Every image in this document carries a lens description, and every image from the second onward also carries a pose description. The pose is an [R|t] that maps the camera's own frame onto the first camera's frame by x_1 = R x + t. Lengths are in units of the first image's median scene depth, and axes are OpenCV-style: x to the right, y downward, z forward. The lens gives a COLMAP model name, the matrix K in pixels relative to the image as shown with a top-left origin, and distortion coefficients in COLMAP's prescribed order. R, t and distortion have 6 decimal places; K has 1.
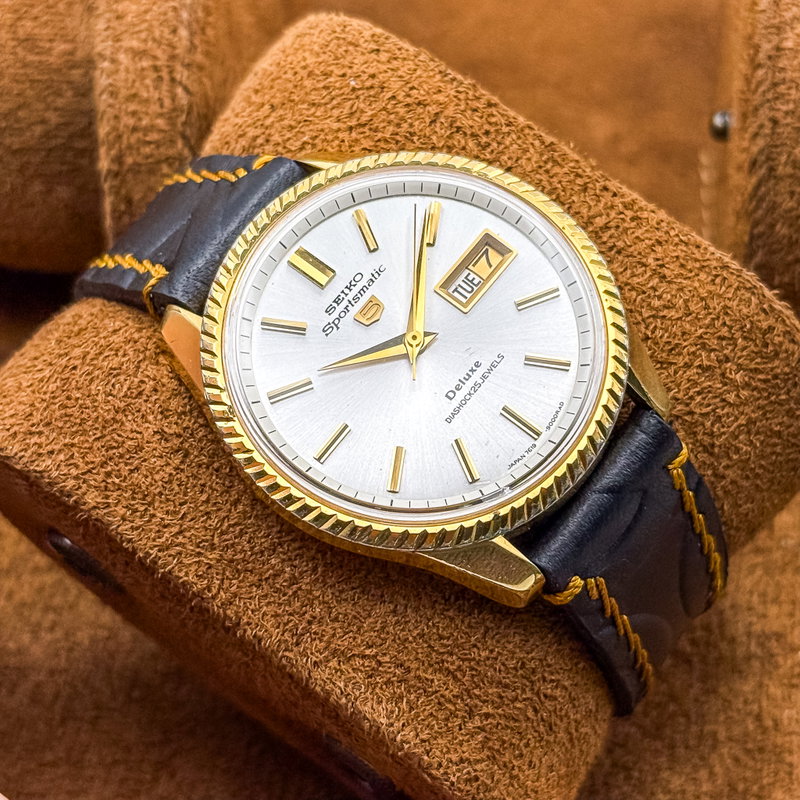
lens RADIAL K [[2130.6, 0, 438.8], [0, 2130.6, 400.2], [0, 0, 1]] dist [-0.107593, 1.373028]
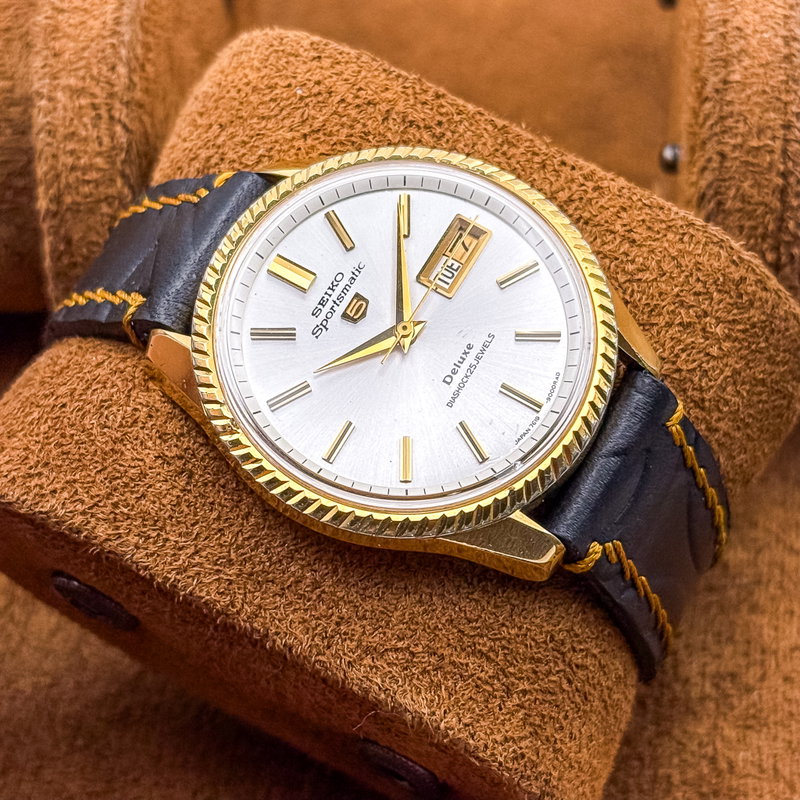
lens RADIAL K [[2130.6, 0, 438.8], [0, 2130.6, 400.2], [0, 0, 1]] dist [-0.107593, 1.373028]
pose [[0.989635, -0.130651, 0.059604, -0.057278], [0.132009, 0.991058, -0.019422, 0.024927], [-0.056534, 0.027089, 0.998033, -0.003649]]
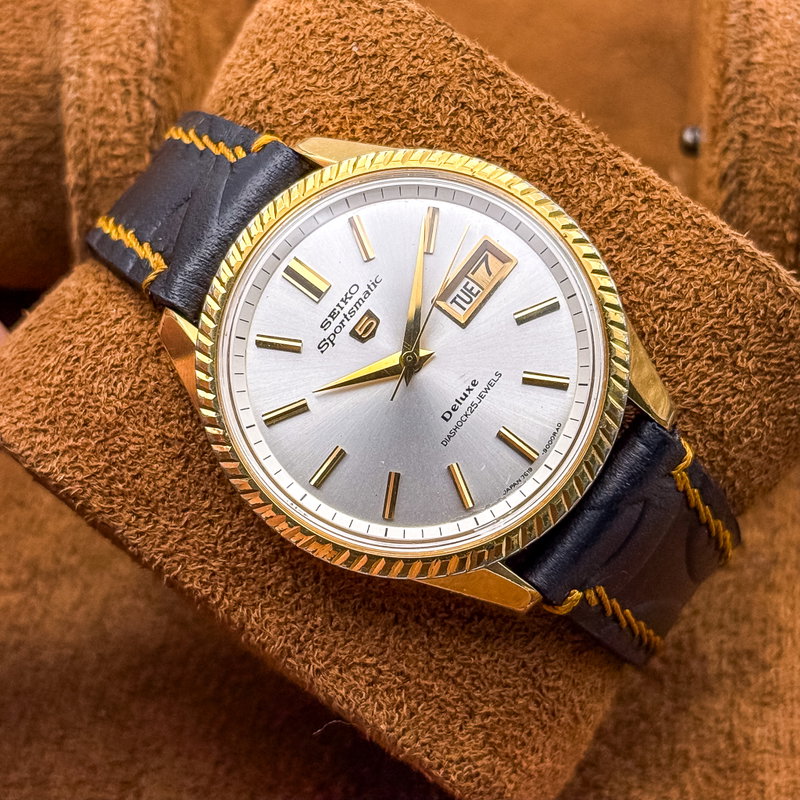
lens RADIAL K [[2130.6, 0, 438.8], [0, 2130.6, 400.2], [0, 0, 1]] dist [-0.107593, 1.373028]
pose [[0.997870, 0.002746, -0.065174, 0.063338], [0.012109, 0.973952, 0.226431, -0.223210], [0.064098, -0.226738, 0.971844, 0.038392]]
